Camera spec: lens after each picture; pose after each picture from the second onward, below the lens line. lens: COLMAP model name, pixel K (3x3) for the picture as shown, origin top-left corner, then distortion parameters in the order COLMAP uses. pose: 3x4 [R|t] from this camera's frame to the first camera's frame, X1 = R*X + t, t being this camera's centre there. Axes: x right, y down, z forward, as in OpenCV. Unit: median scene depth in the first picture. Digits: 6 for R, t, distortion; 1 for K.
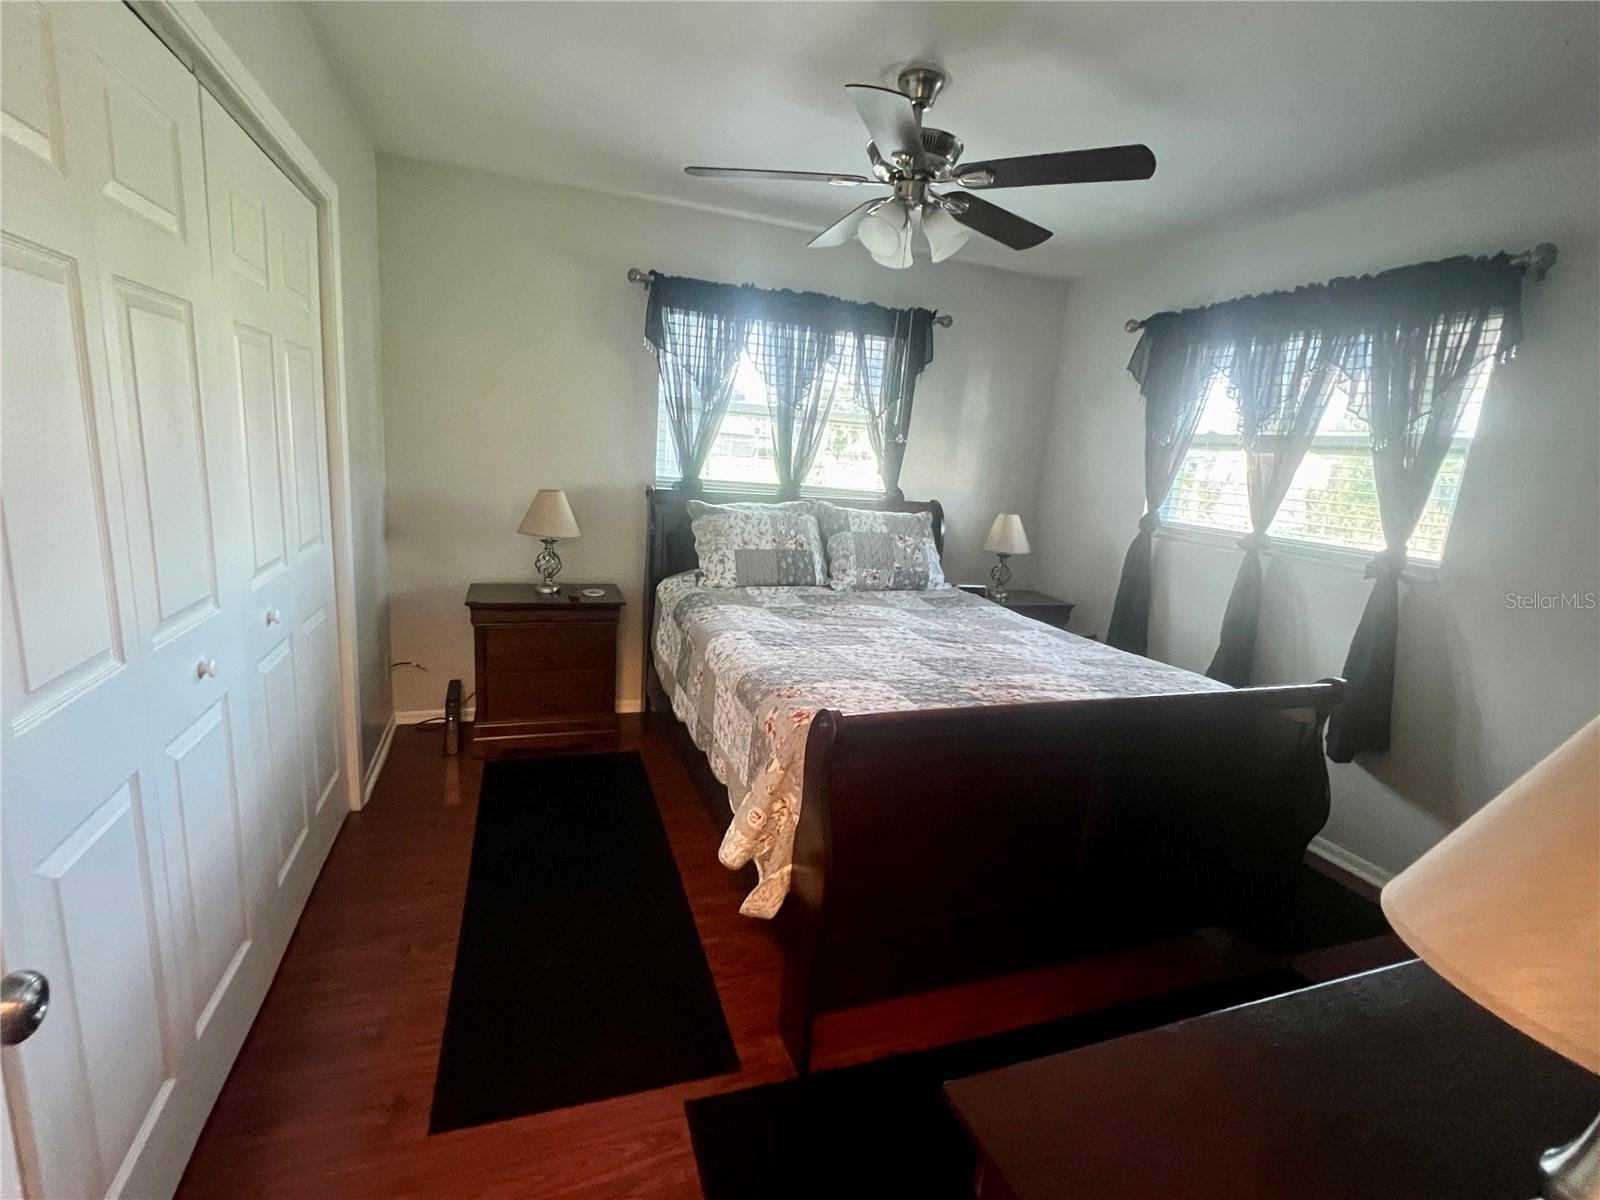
lens RADIAL K [[741.1, 0, 796.6], [0, 741.1, 605.0], [0, 0, 1]] dist [0.002013, 0.000130]
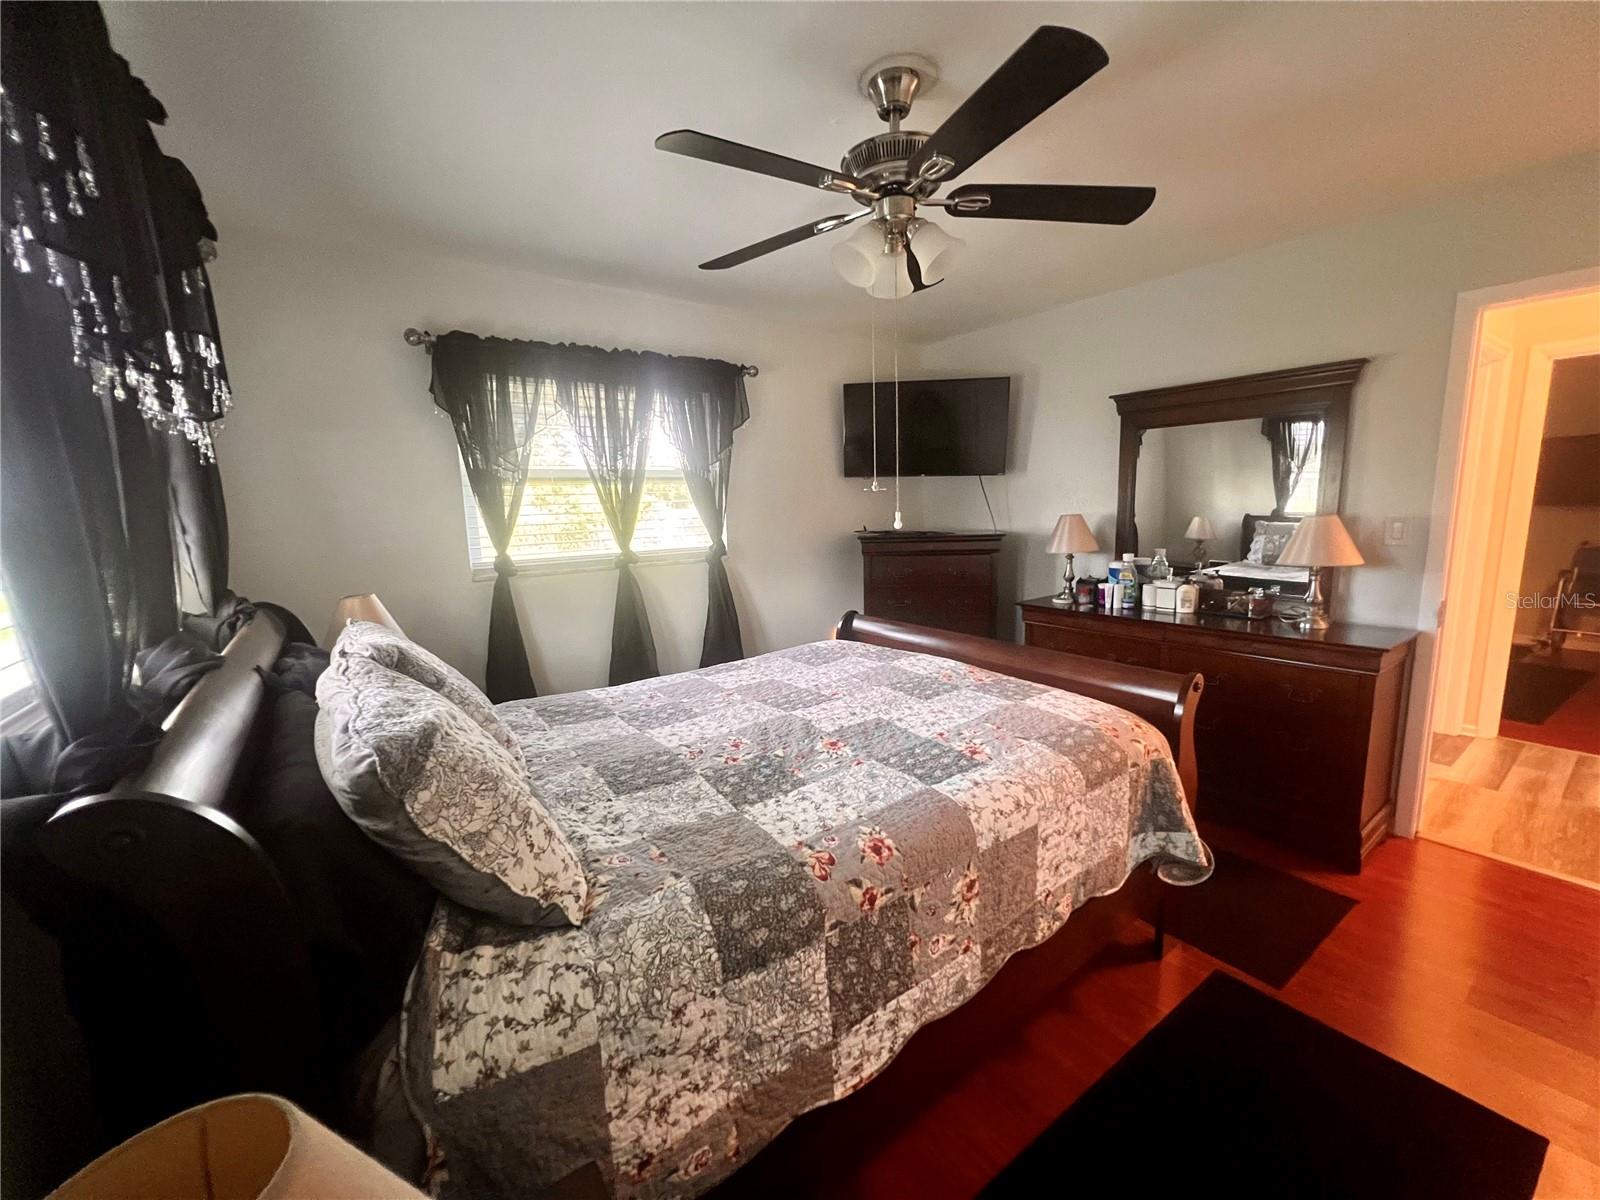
lens RADIAL K [[639.1, 0, 797.5], [0, 639.1, 603.2], [0, 0, 1]] dist [-0.001285, -0.000022]
pose [[-0.278405, -0.213132, 0.936518, -0.473347], [0.204564, 0.939538, 0.274631, -0.264400], [-0.938426, 0.268037, -0.217973, 1.064618]]
